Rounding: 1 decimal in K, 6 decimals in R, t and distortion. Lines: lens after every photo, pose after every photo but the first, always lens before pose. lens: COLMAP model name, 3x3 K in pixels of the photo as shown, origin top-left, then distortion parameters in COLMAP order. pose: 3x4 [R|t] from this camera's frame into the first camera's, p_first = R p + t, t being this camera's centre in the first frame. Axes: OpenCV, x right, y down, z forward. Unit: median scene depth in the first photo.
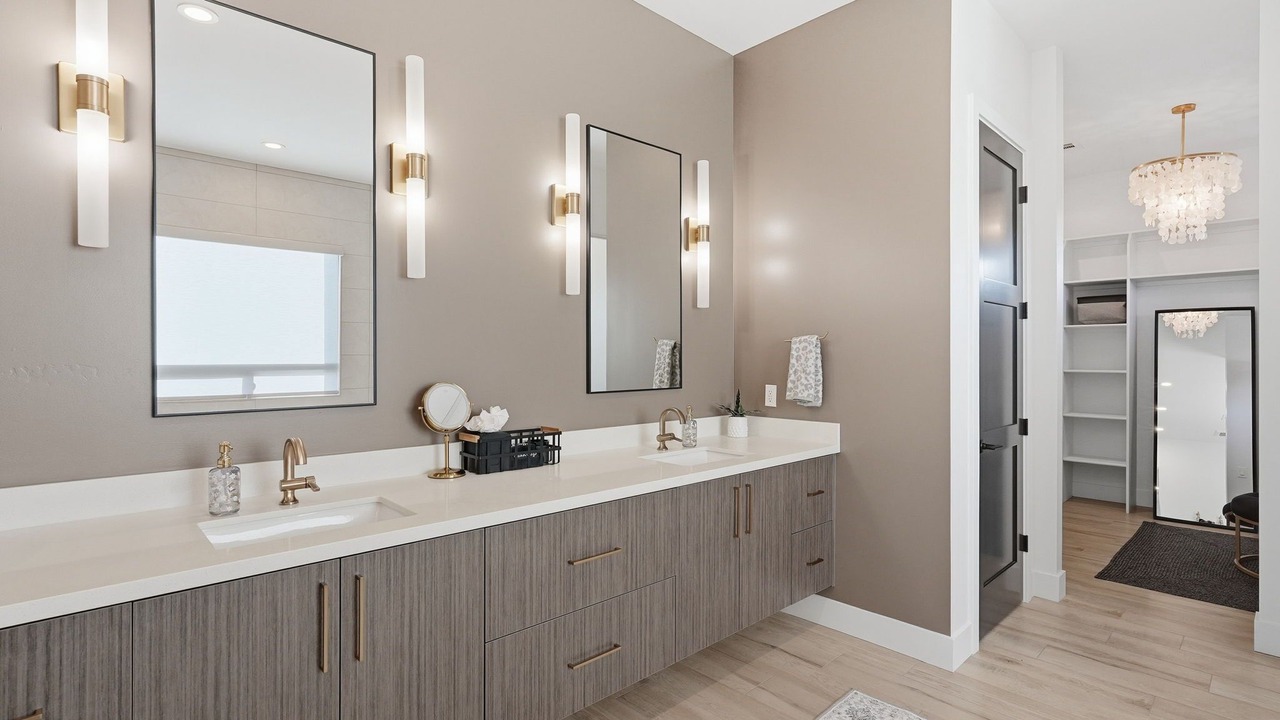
lens RADIAL K [[540.2, 0, 640.9], [0, 540.2, 353.9], [0, 0, 1]] dist [0.000376, 0.000163]
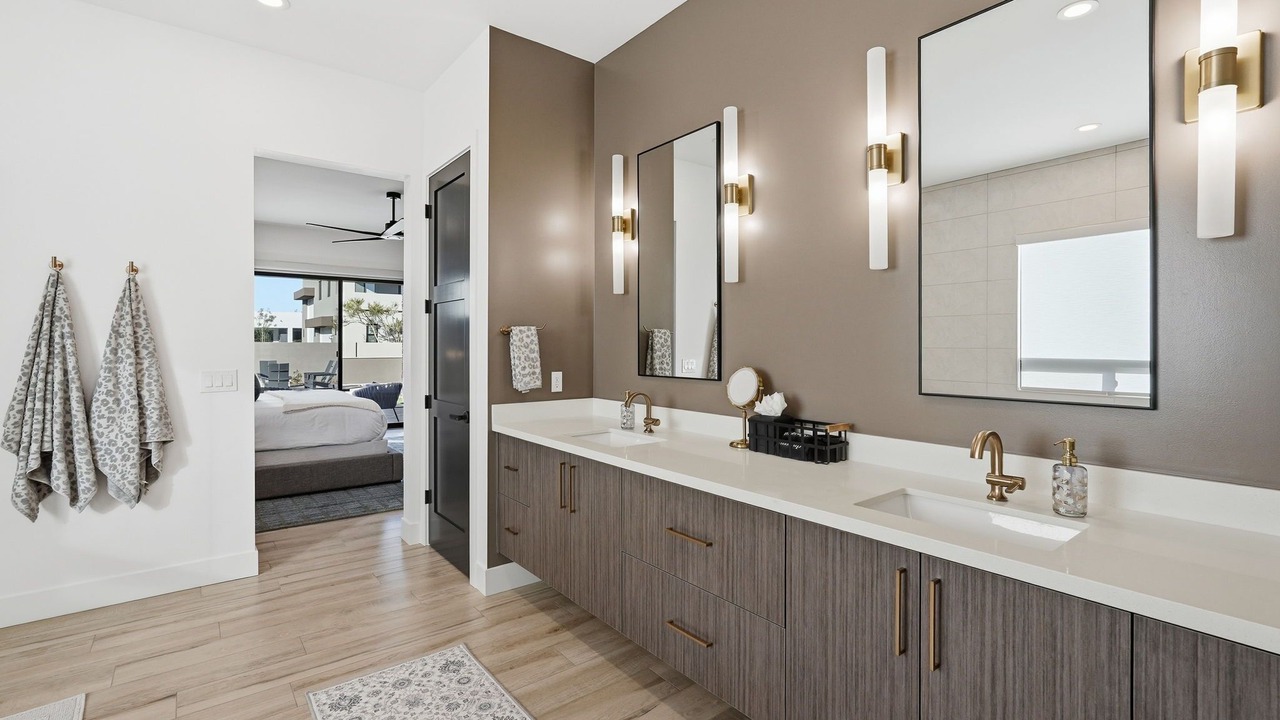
lens RADIAL K [[575.5, 0, 642.5], [0, 575.5, 349.4], [0, 0, 1]] dist [-0.002303, 0.001078]
pose [[-0.021812, 0.002335, -0.999759, 0.848502], [-0.002547, 0.999994, 0.002391, 0.008952], [0.999759, 0.002599, -0.021806, 0.772738]]
